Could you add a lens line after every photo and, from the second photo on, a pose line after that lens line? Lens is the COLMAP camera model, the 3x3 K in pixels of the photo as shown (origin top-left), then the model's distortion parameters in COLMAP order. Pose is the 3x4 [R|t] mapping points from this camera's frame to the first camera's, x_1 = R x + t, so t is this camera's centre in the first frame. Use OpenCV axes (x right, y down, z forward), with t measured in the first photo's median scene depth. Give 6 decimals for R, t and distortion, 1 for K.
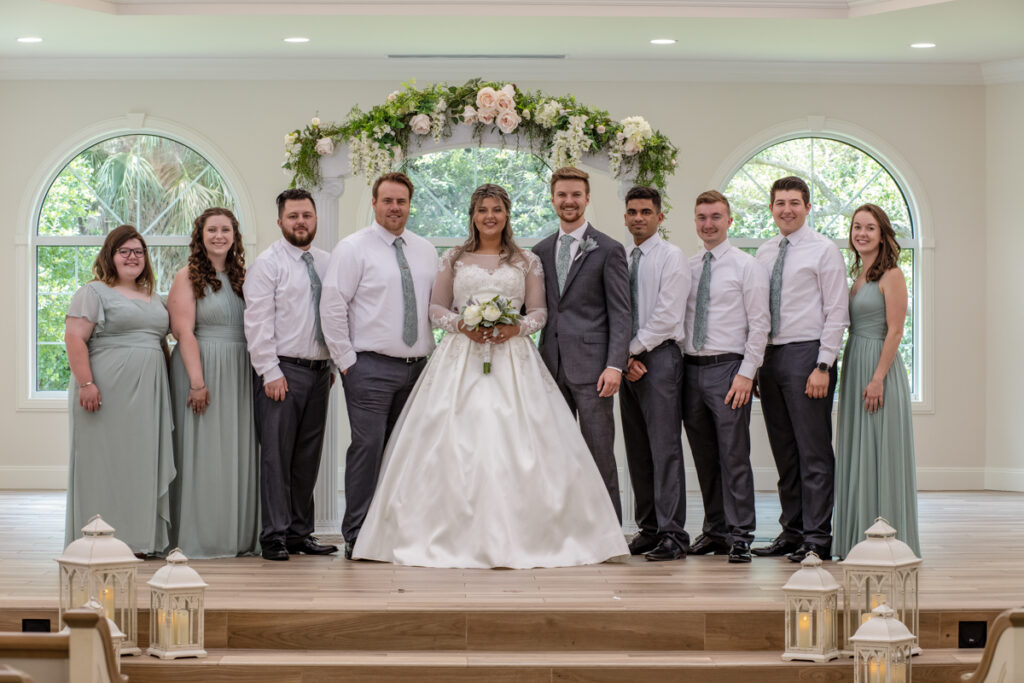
lens RADIAL K [[2570.9, 0, 512.0], [0, 2570.9, 341.5], [0, 0, 1]] dist [0.002971, 0.012882]
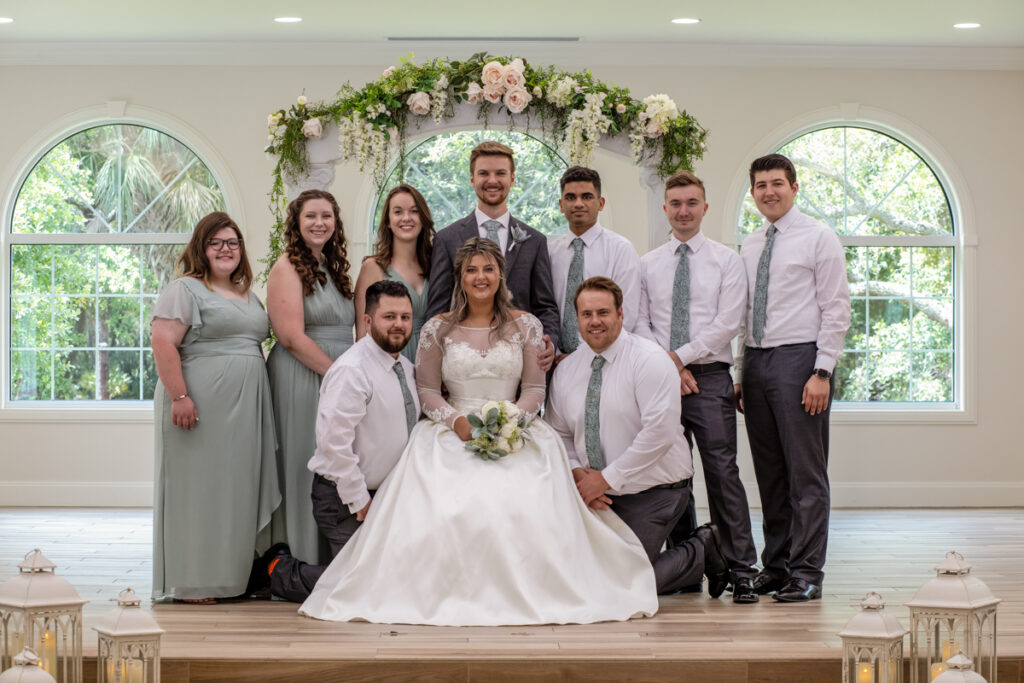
lens RADIAL K [[2454.4, 0, 512.0], [0, 2454.4, 341.5], [0, 0, 1]] dist [-0.014187, -0.104426]
pose [[0.999991, -0.000750, -0.004119, 0.000138], [0.000736, 0.999994, -0.003289, 0.001269], [0.004122, 0.003286, 0.999986, 0.146108]]
